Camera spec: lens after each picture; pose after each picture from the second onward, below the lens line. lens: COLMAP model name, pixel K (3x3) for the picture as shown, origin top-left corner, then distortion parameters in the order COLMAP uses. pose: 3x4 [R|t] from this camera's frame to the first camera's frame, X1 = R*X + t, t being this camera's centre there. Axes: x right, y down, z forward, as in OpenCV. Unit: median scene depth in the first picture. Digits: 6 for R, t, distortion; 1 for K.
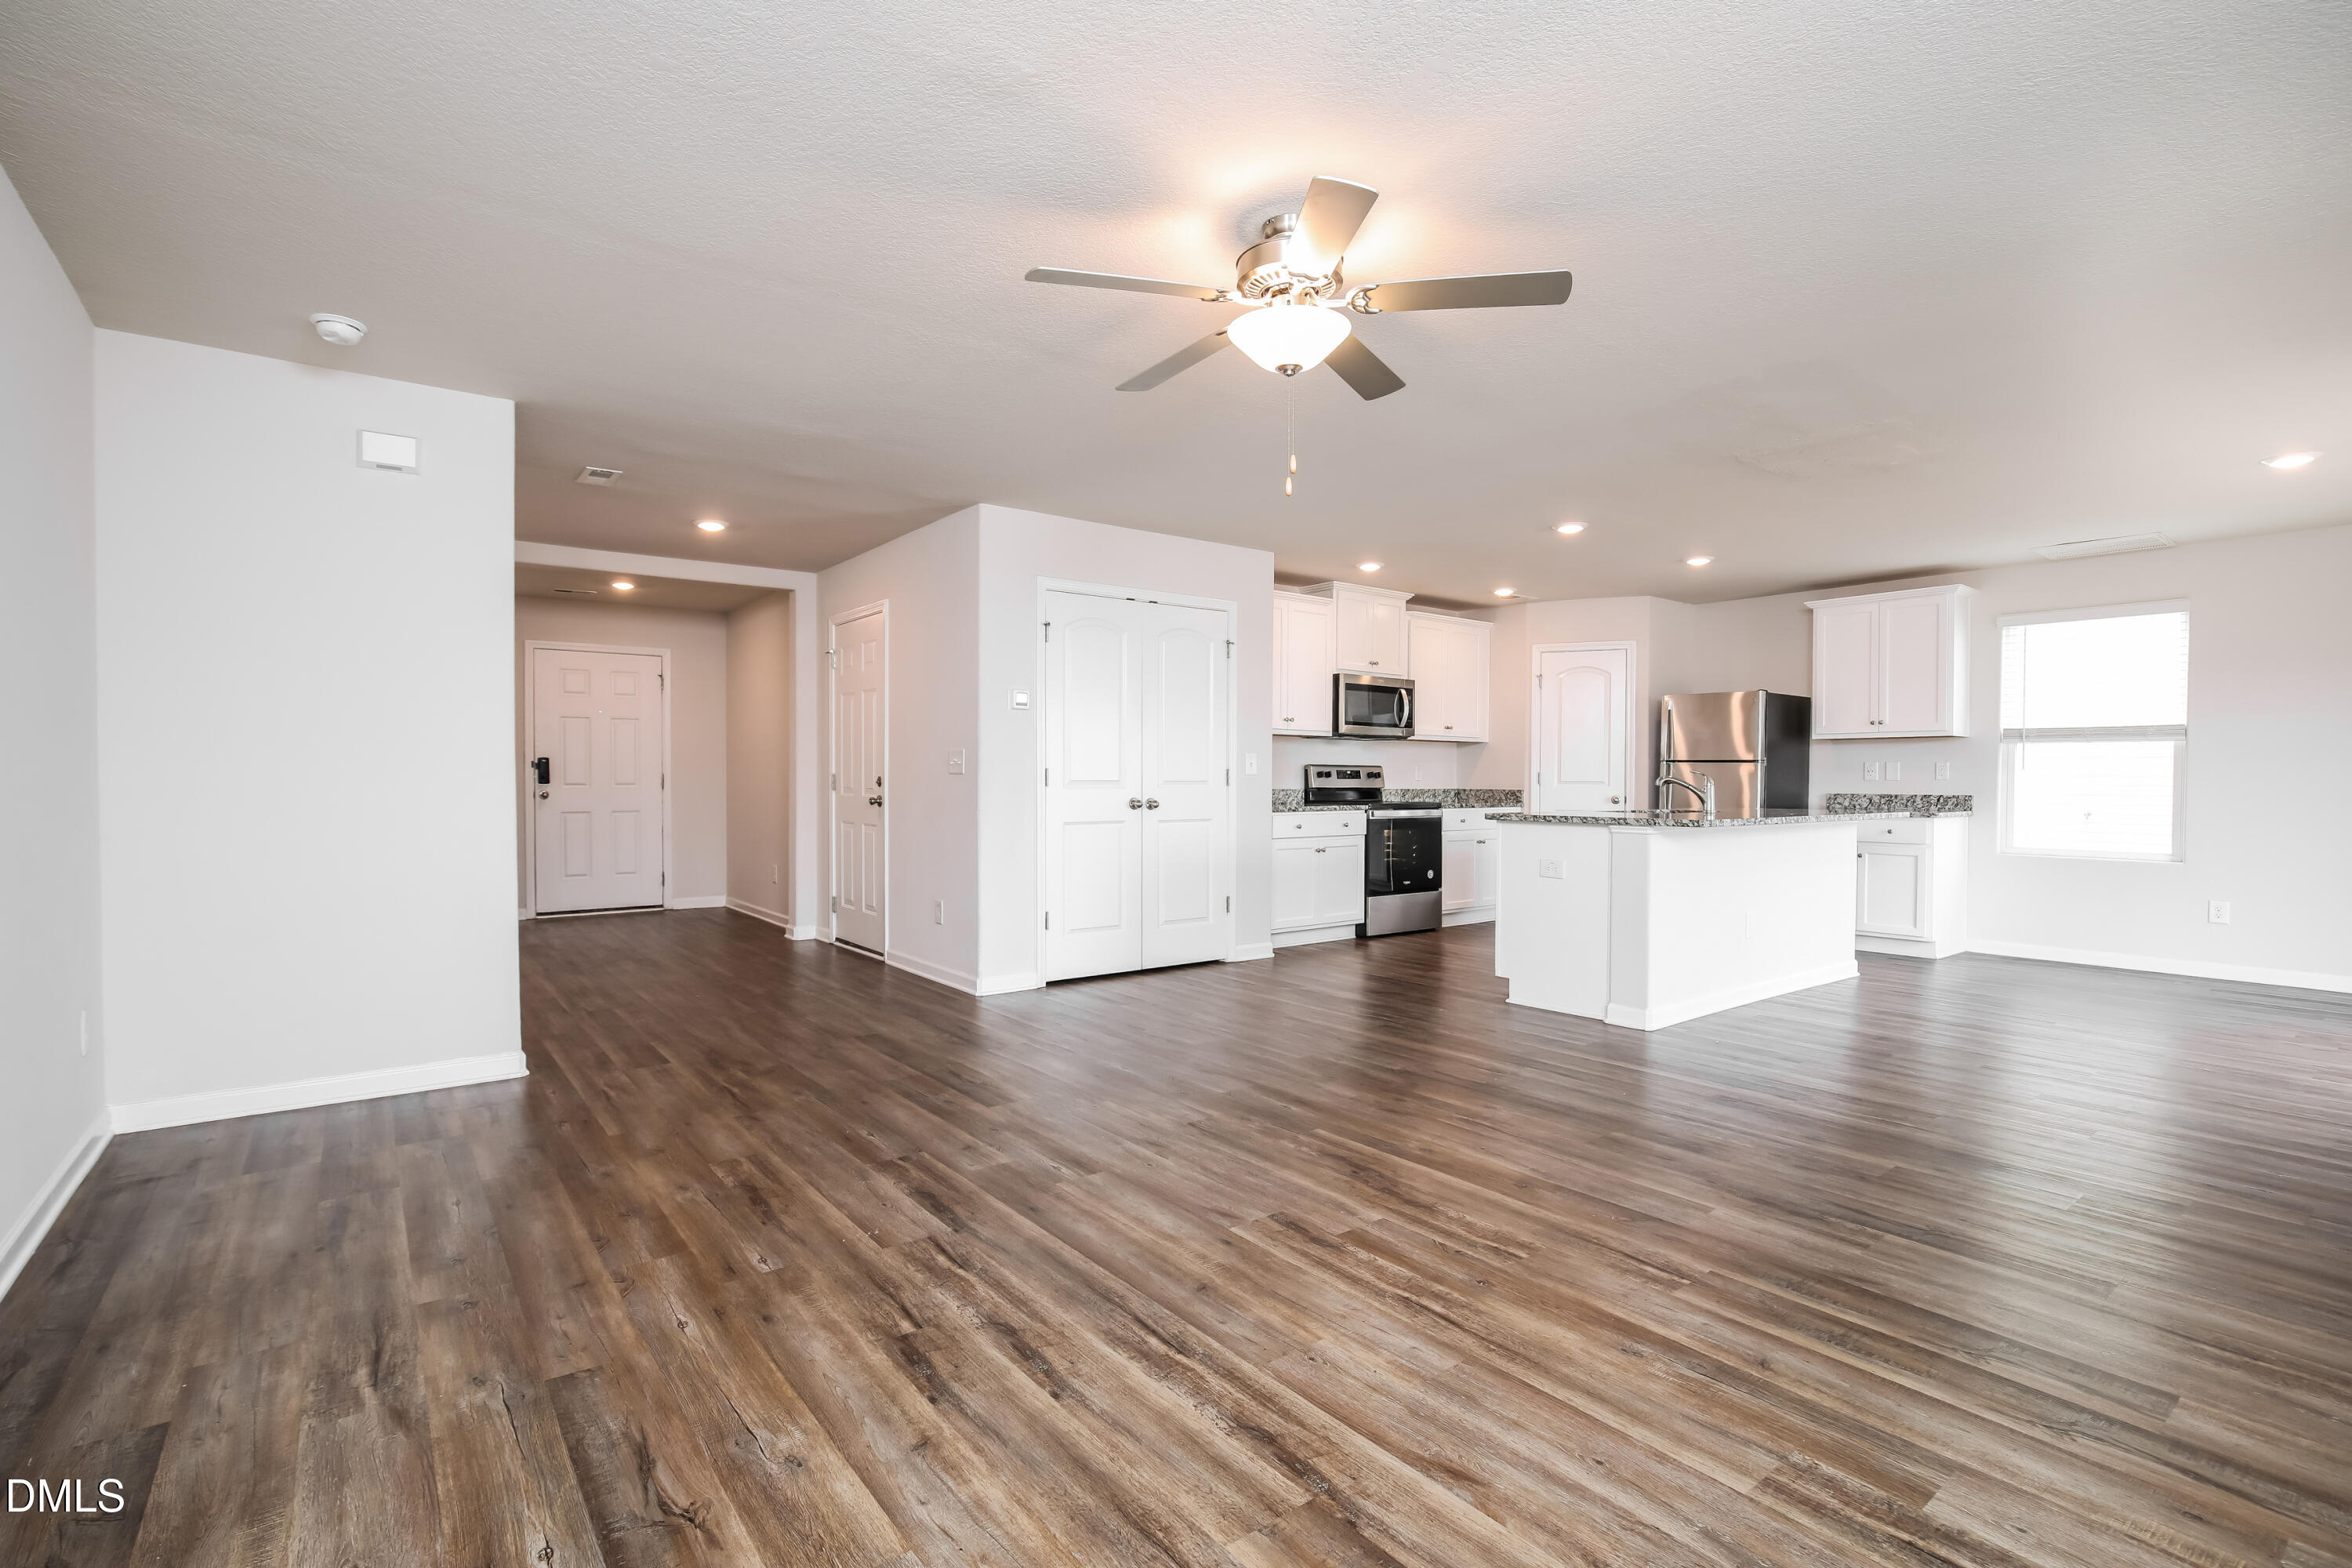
lens RADIAL K [[1086.5, 0, 1188.6], [0, 1086.5, 782.8], [0, 0, 1]] dist [-0.022466, -0.000711]
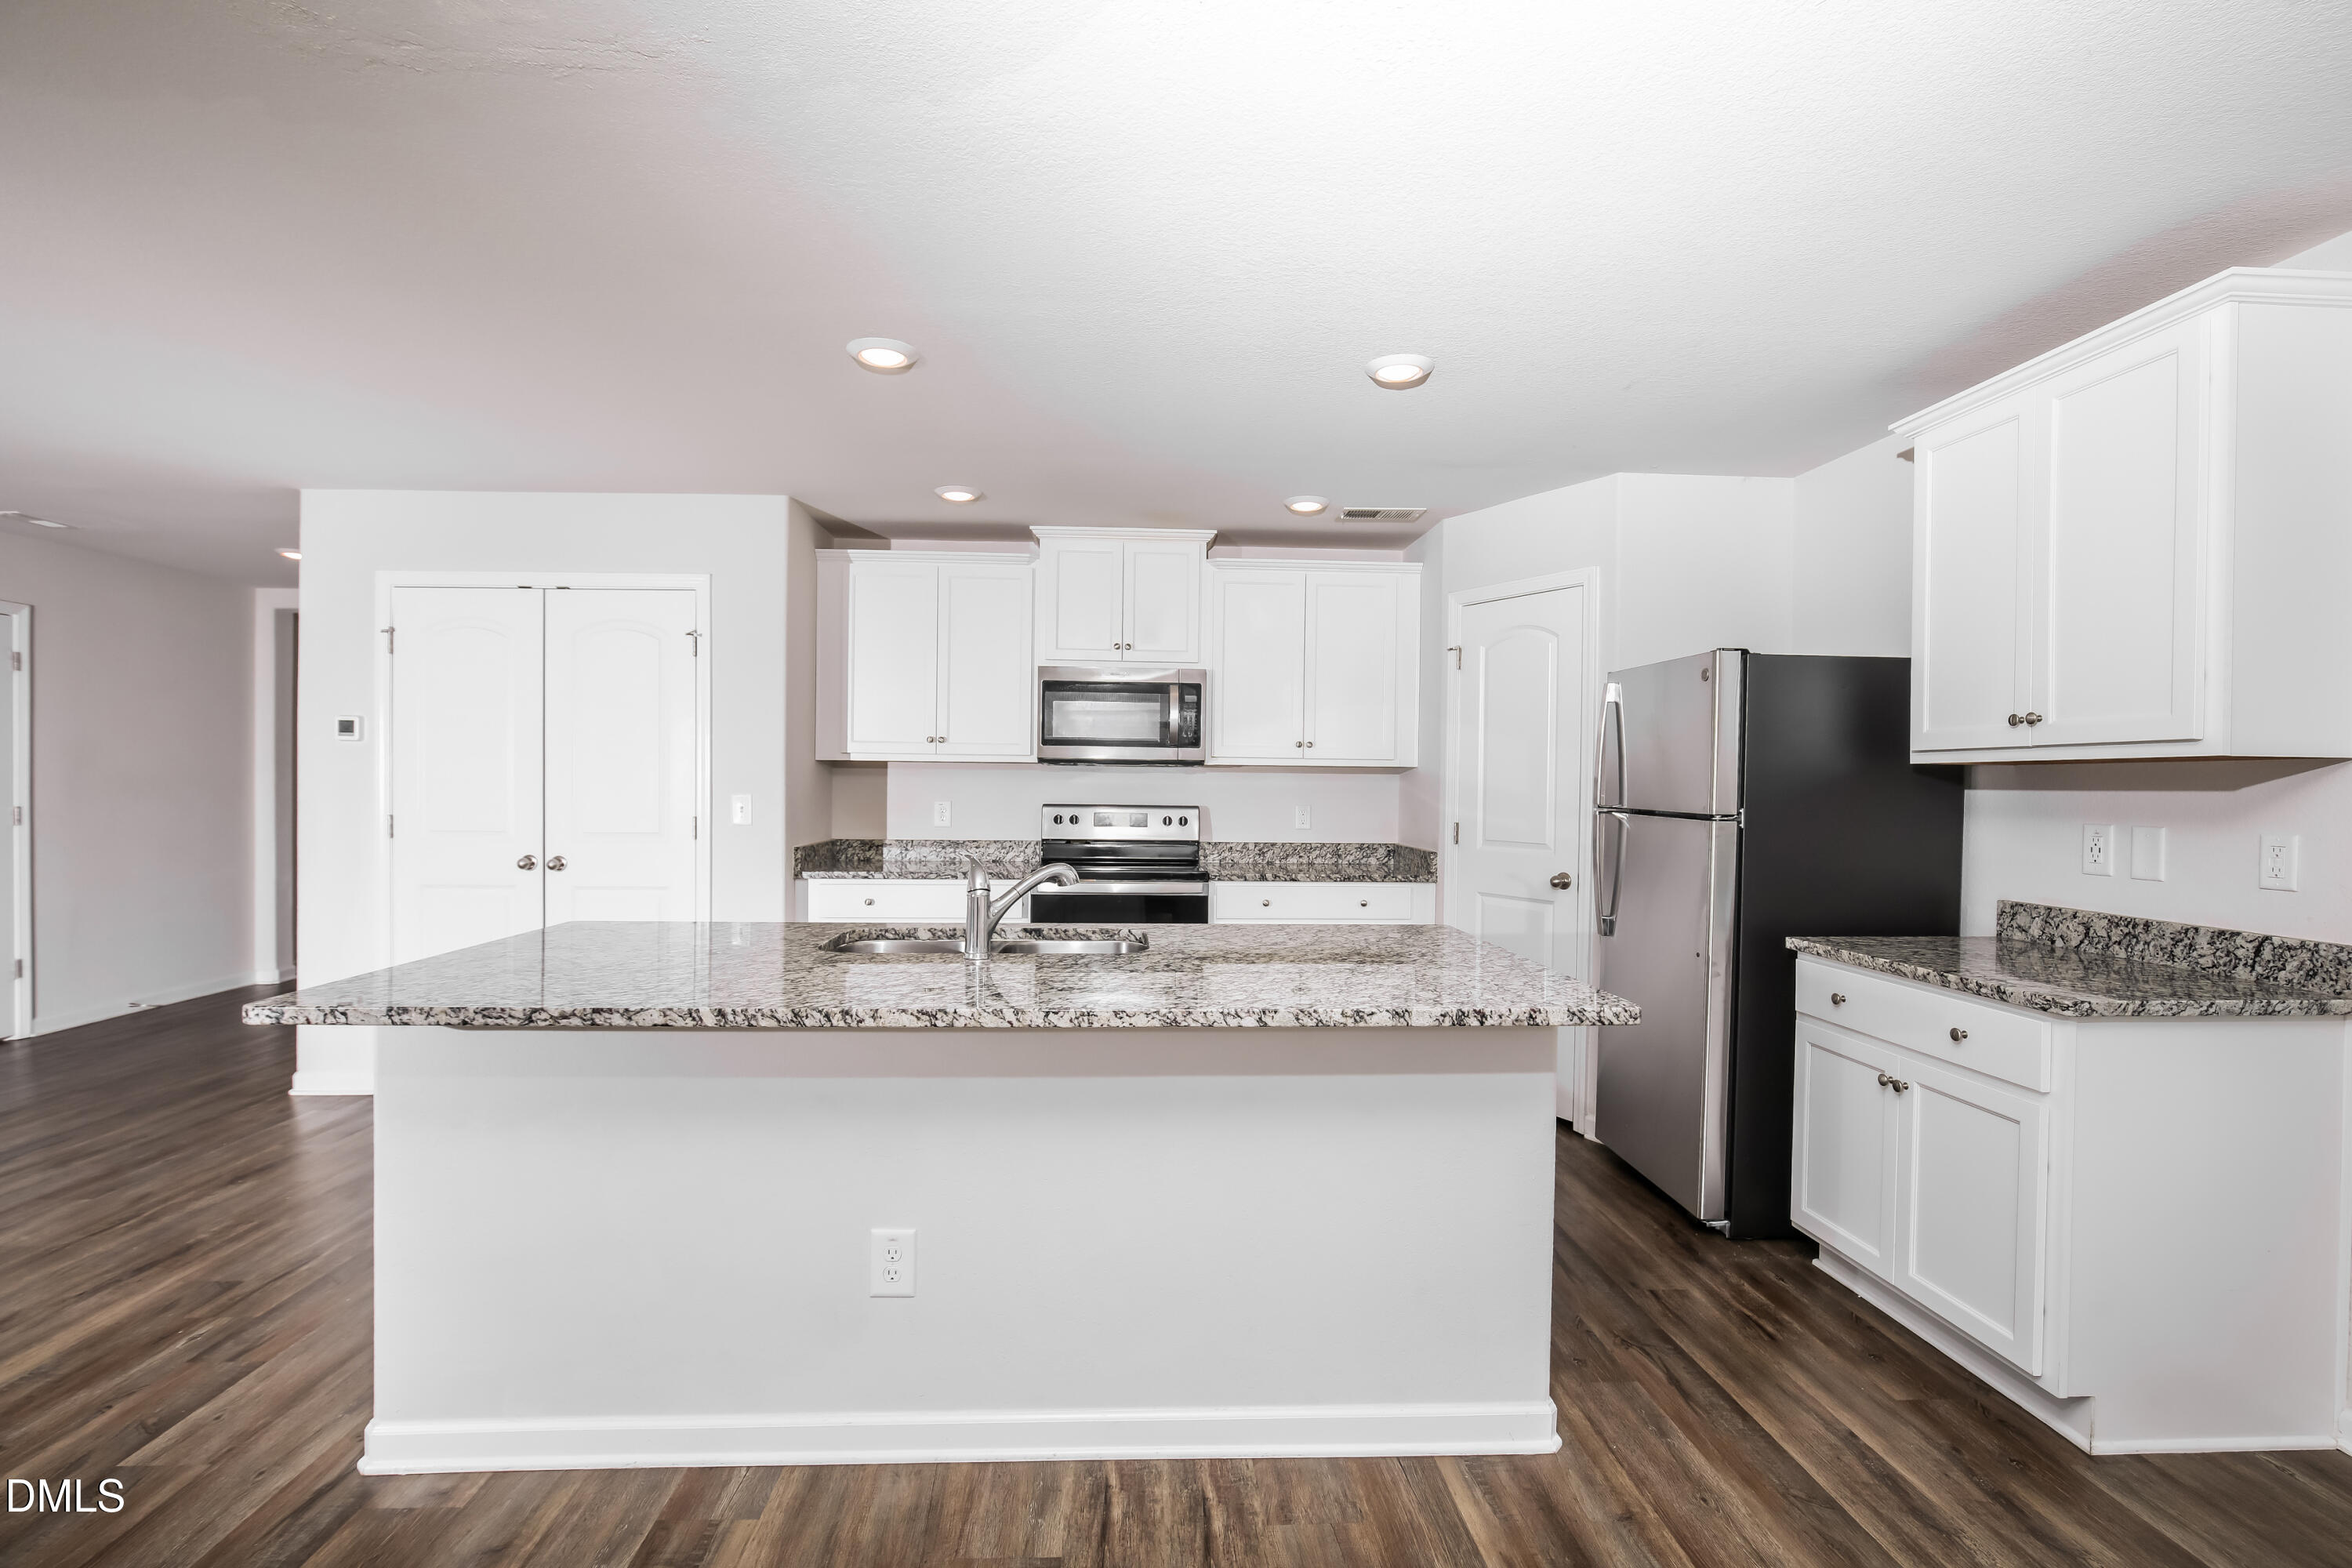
lens RADIAL K [[1086.5, 0, 1169.2], [0, 1086.5, 794.1], [0, 0, 1]] dist [-0.022466, -0.000711]
pose [[0.816189, 0.011818, -0.577664, 0.608320], [-0.010794, 0.999928, 0.005206, -0.029641], [0.577684, 0.001986, 0.816258, 0.539020]]
